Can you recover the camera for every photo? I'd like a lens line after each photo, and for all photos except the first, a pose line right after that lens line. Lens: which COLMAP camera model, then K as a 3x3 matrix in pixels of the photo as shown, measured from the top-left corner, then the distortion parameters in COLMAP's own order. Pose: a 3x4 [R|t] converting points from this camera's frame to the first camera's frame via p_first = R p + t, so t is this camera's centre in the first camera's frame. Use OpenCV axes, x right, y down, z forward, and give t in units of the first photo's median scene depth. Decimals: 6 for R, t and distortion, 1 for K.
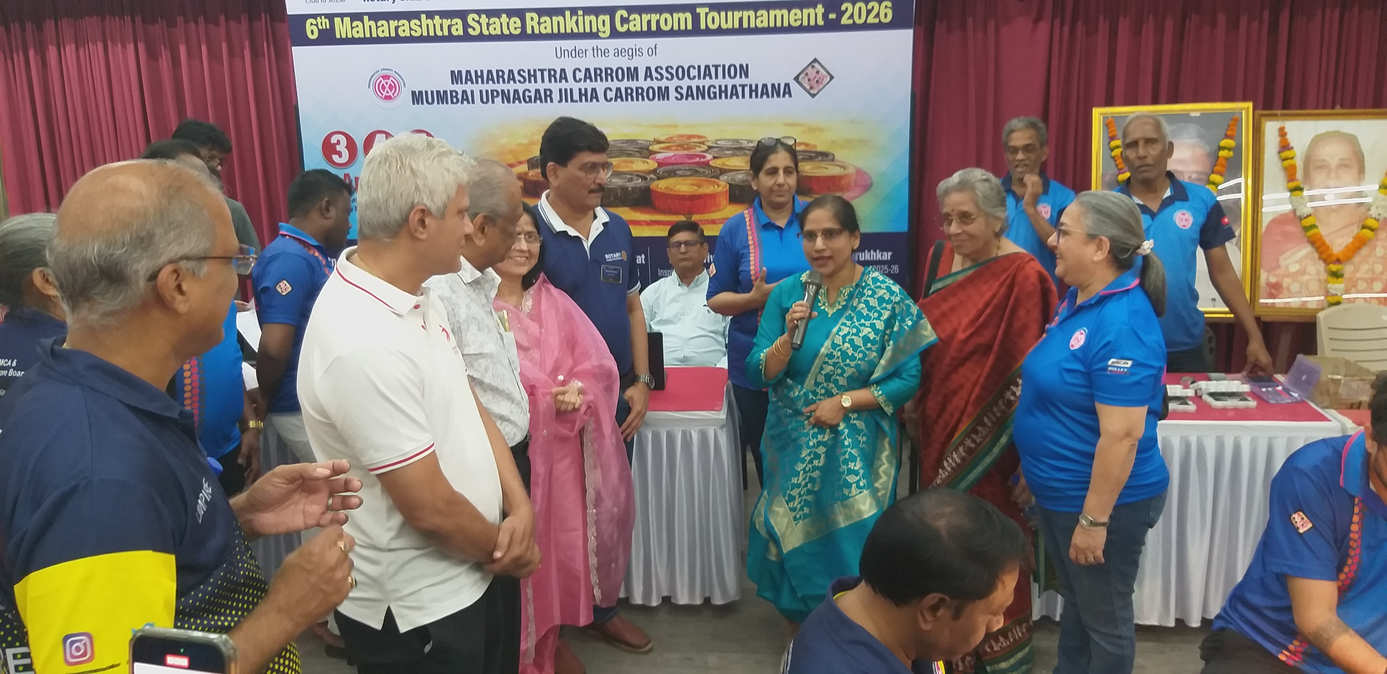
lens RADIAL K [[1136.7, 0, 653.4], [0, 1136.7, 335.4], [0, 0, 1]] dist [0.077243, -0.154665]
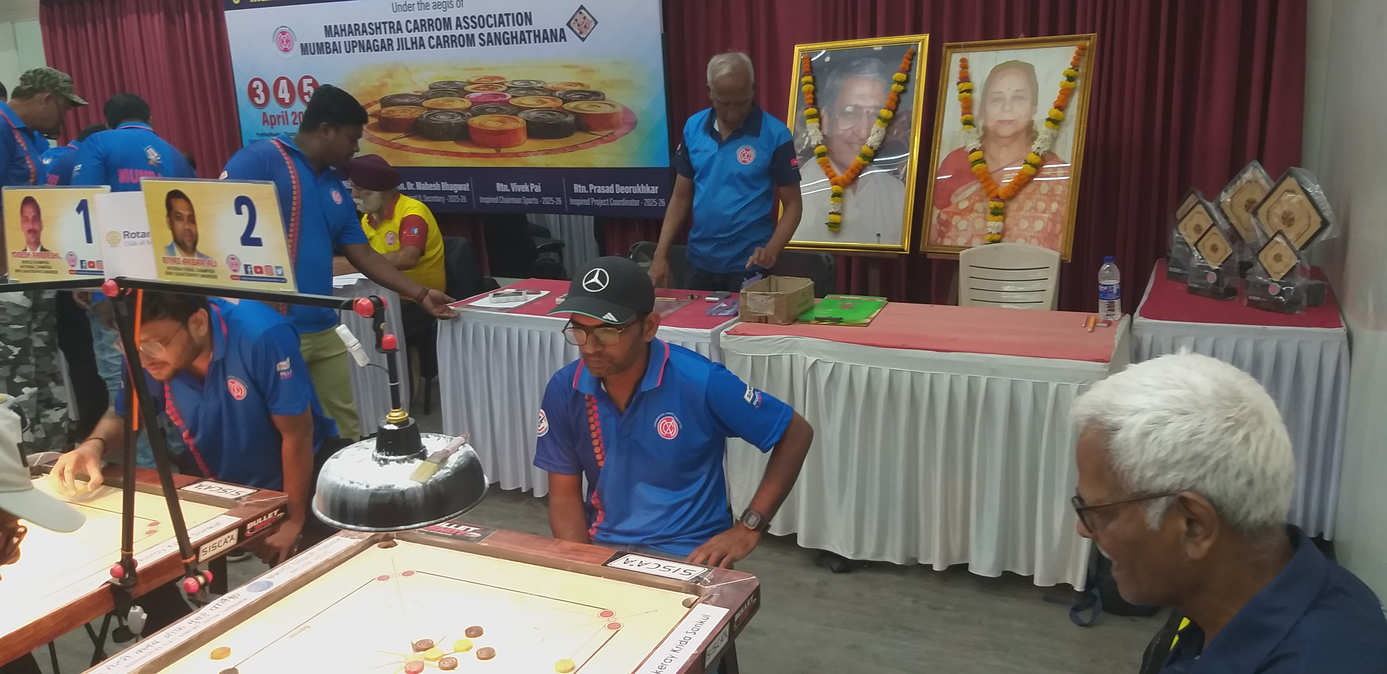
lens RADIAL K [[1136.7, 0, 694.6], [0, 1136.7, 338.0], [0, 0, 1]] dist [0.077243, -0.154665]
pose [[0.928810, 0.068303, -0.364206, 0.656921], [-0.056904, 0.997498, 0.041953, 0.024114], [0.366160, -0.018242, 0.930373, 0.012563]]
